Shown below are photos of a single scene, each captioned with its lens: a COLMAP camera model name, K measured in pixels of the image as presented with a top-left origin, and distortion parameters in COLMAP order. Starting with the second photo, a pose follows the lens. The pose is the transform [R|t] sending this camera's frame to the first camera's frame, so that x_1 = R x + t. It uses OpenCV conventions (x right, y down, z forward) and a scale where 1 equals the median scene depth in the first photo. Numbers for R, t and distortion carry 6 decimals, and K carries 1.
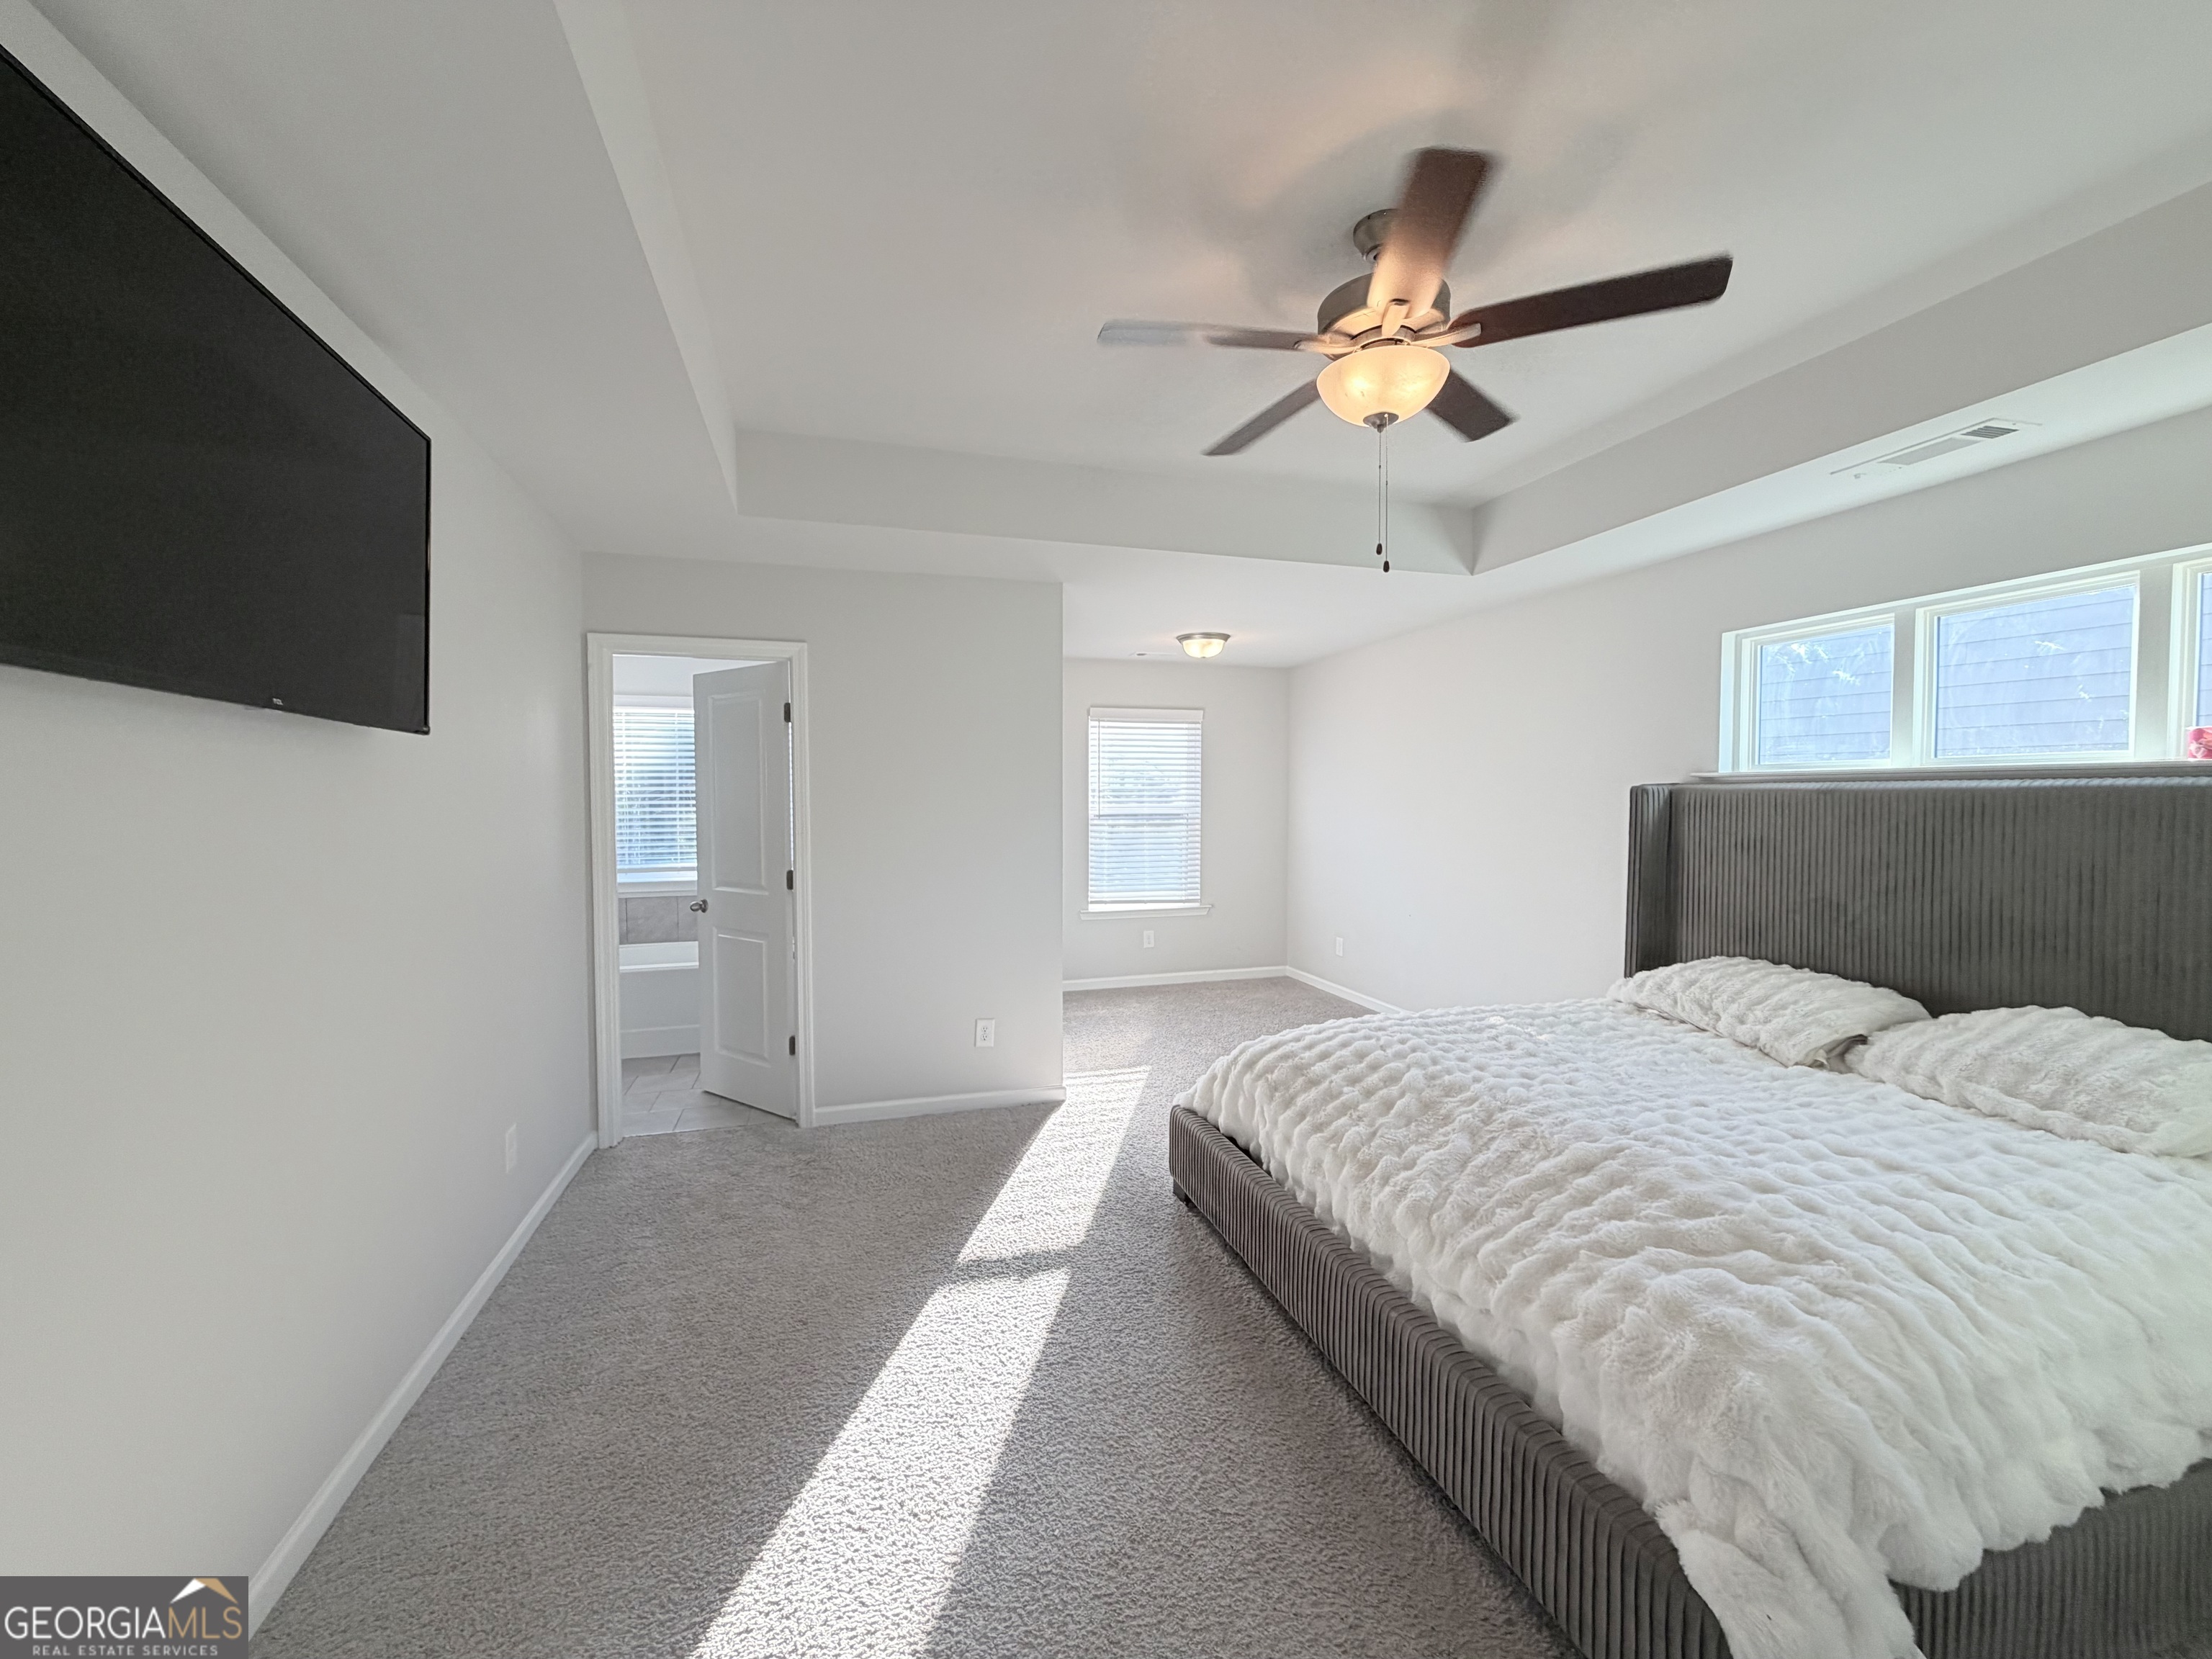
lens RADIAL K [[884.5, 0, 1095.3], [0, 884.5, 823.5], [0, 0, 1]] dist [0.000011, -0.000001]
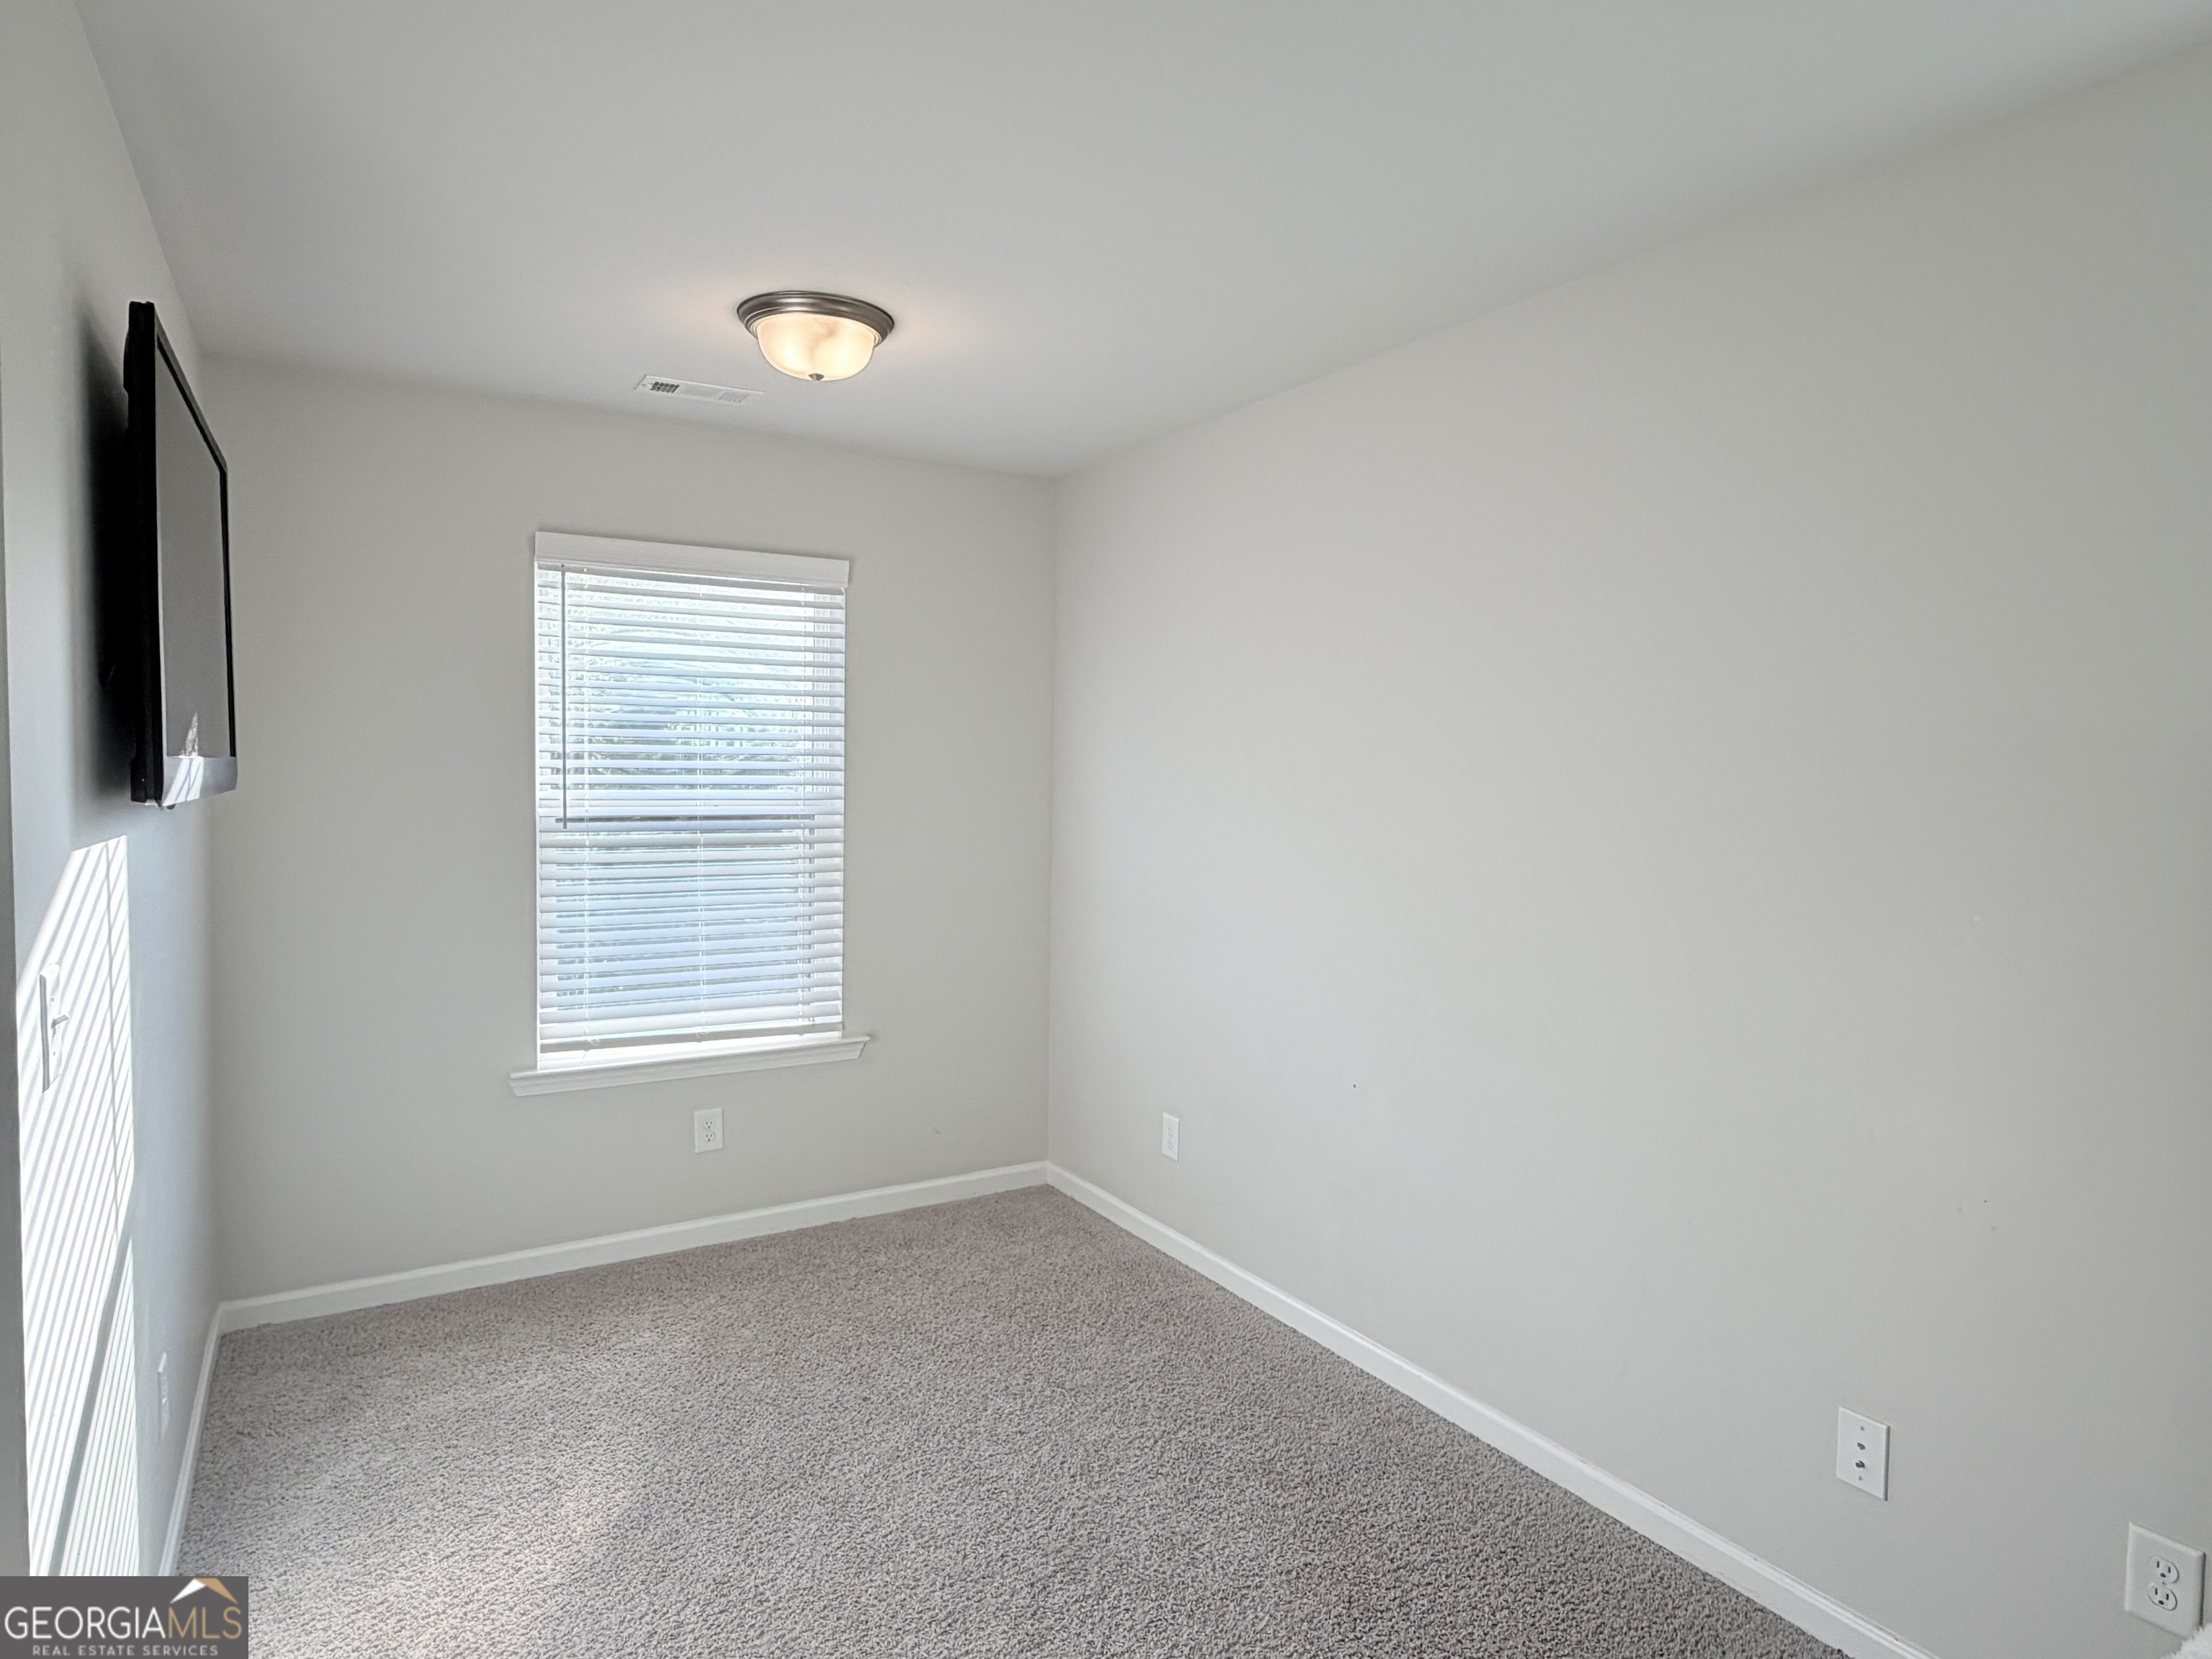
lens RADIAL K [[1282.1, 0, 1097.9], [0, 1282.1, 829.5], [0, 0, 1]] dist [0.001797, -0.000217]
pose [[0.967954, 0.000864, 0.251128, 0.088547], [-0.001758, 0.999993, 0.003337, -0.007252], [-0.251123, -0.003671, 0.967948, 0.412885]]
